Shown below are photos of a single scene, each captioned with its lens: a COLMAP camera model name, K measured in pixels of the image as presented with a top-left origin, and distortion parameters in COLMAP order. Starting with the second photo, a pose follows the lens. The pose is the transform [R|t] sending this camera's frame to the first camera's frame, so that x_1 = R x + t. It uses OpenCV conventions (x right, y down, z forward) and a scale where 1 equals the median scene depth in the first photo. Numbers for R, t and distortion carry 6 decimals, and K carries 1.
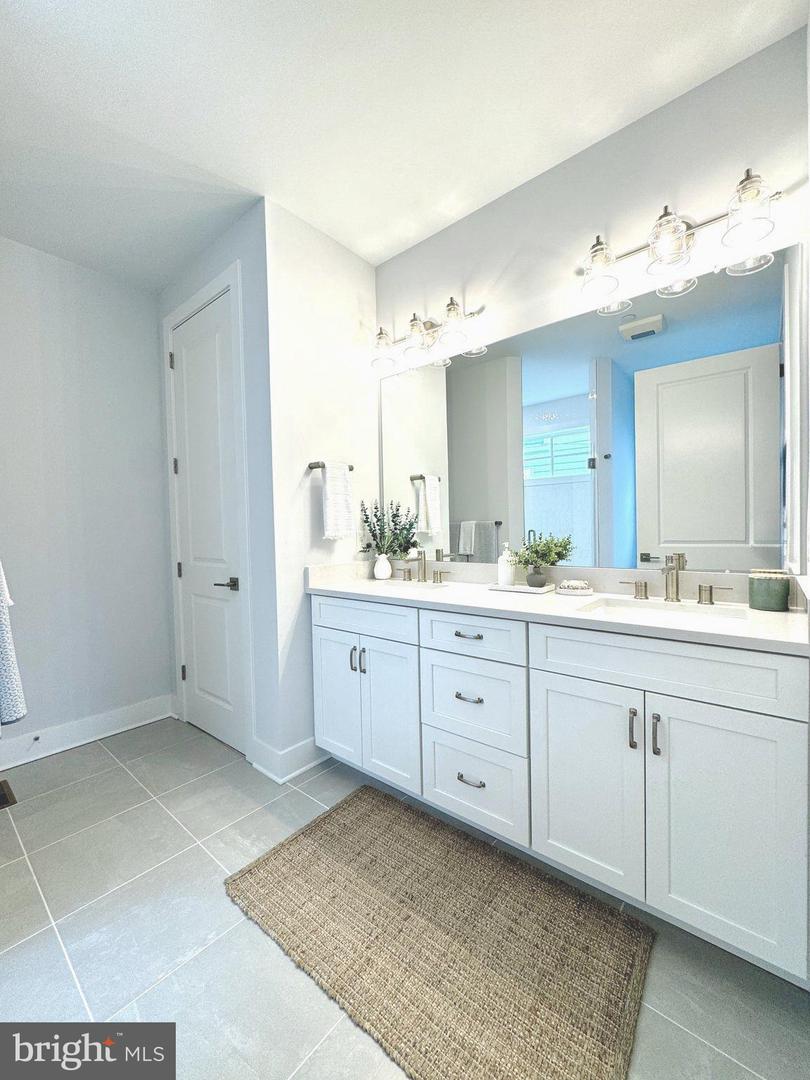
lens RADIAL K [[431.0, 0, 406.6], [0, 431.0, 538.0], [0, 0, 1]] dist [-0.003332, 0.000270]
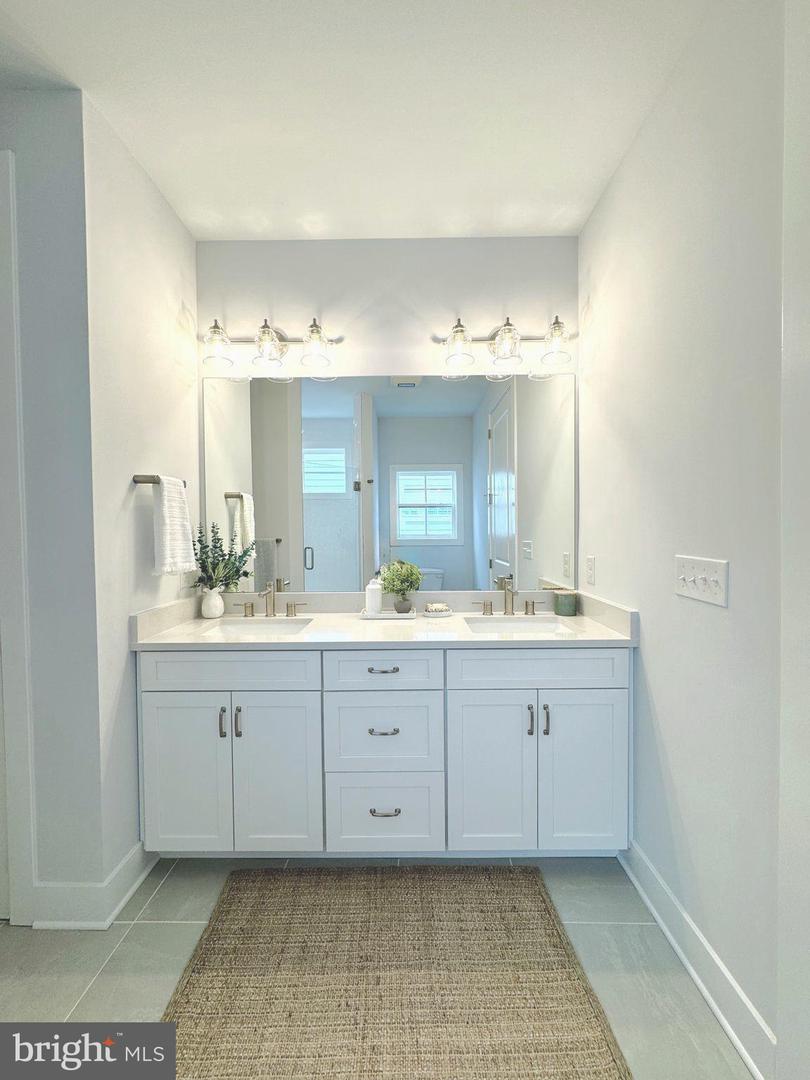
lens RADIAL K [[431.0, 0, 403.9], [0, 431.0, 537.3], [0, 0, 1]] dist [-0.003332, 0.000270]
pose [[0.771257, 0.002421, 0.636519, -0.388362], [0.004836, 0.999942, -0.009663, -0.065112], [-0.636505, 0.010531, 0.771200, 0.147219]]
